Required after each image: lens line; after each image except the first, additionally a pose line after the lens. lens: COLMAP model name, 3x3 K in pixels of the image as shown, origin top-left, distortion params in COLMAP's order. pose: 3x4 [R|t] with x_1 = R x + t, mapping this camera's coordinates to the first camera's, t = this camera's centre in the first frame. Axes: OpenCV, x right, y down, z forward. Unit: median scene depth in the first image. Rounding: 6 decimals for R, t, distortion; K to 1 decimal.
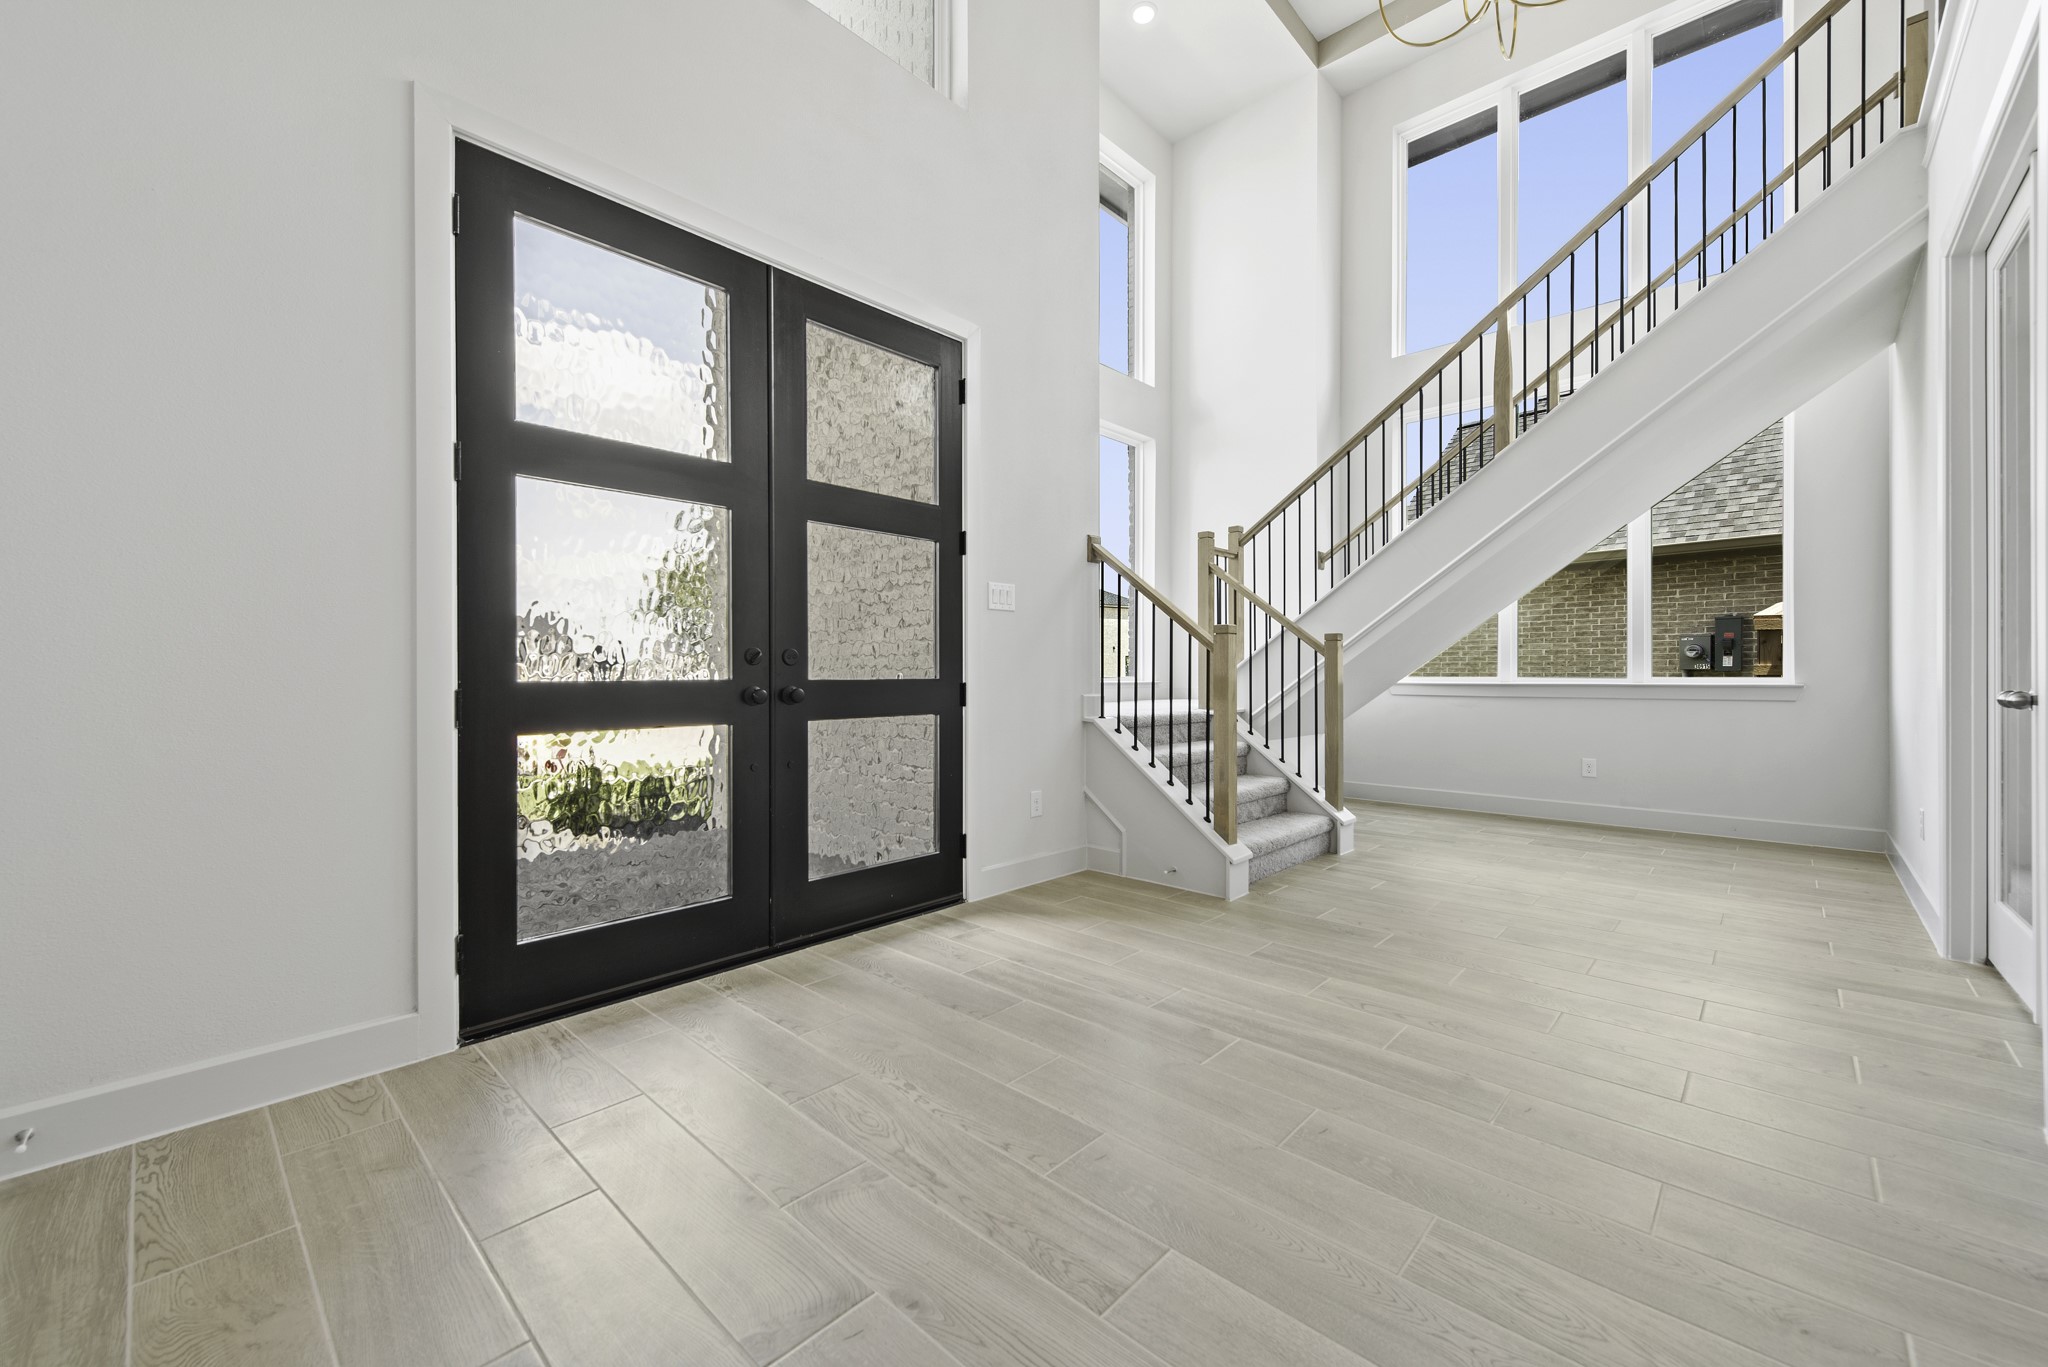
lens RADIAL K [[806.0, 0, 1022.3], [0, 806.0, 674.2], [0, 0, 1]] dist [0.014440, -0.004294]
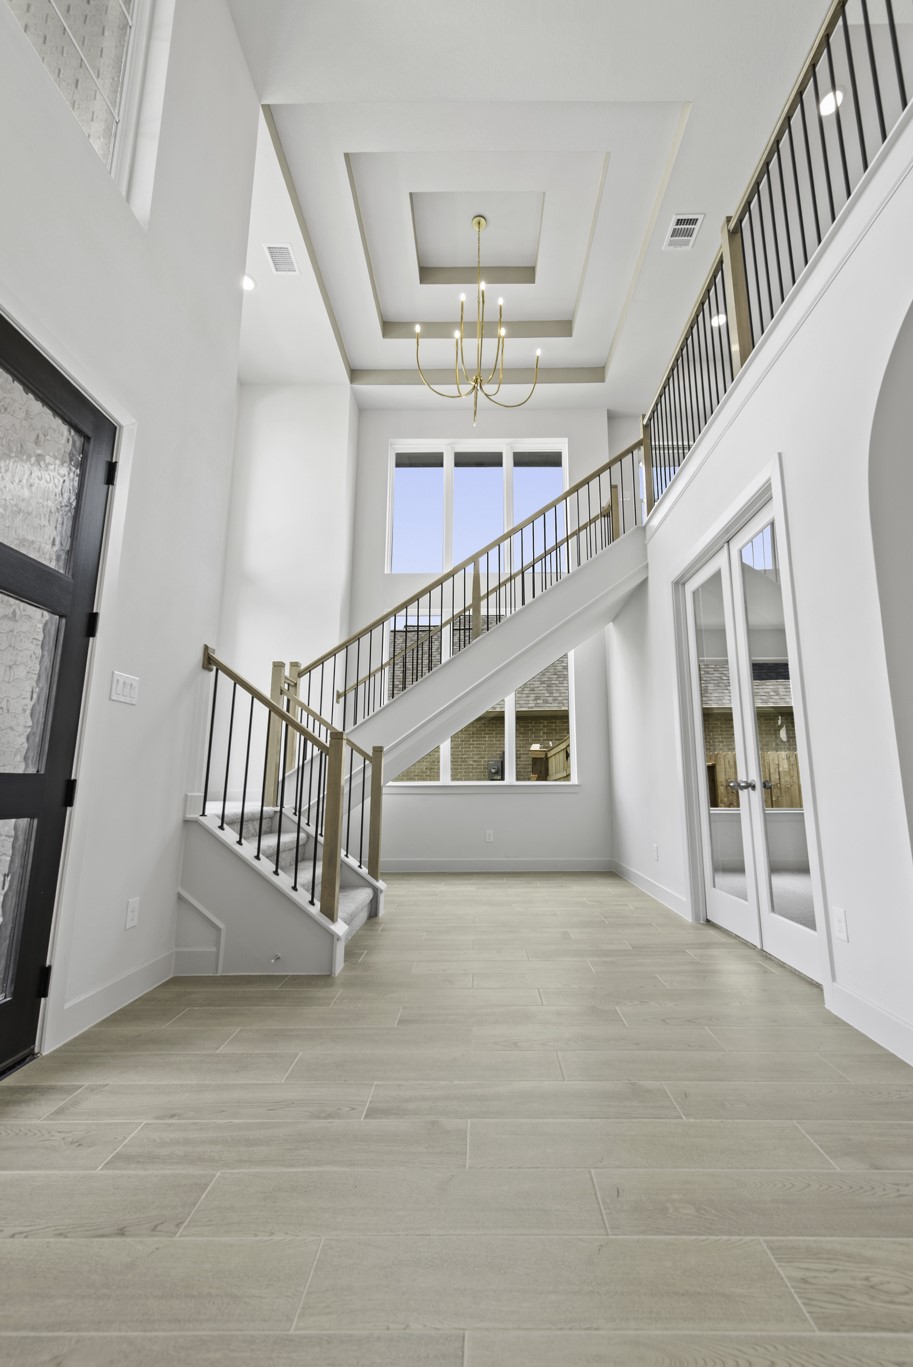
lens RADIAL K [[538.0, 0, 433.9], [0, 538.0, 689.9], [0, 0, 1]] dist [0.014440, -0.004294]
pose [[0.731624, 0.120409, 0.670991, -0.188796], [0.002960, 0.983707, -0.179754, 0.021928], [-0.681702, 0.133498, 0.719347, 0.293424]]
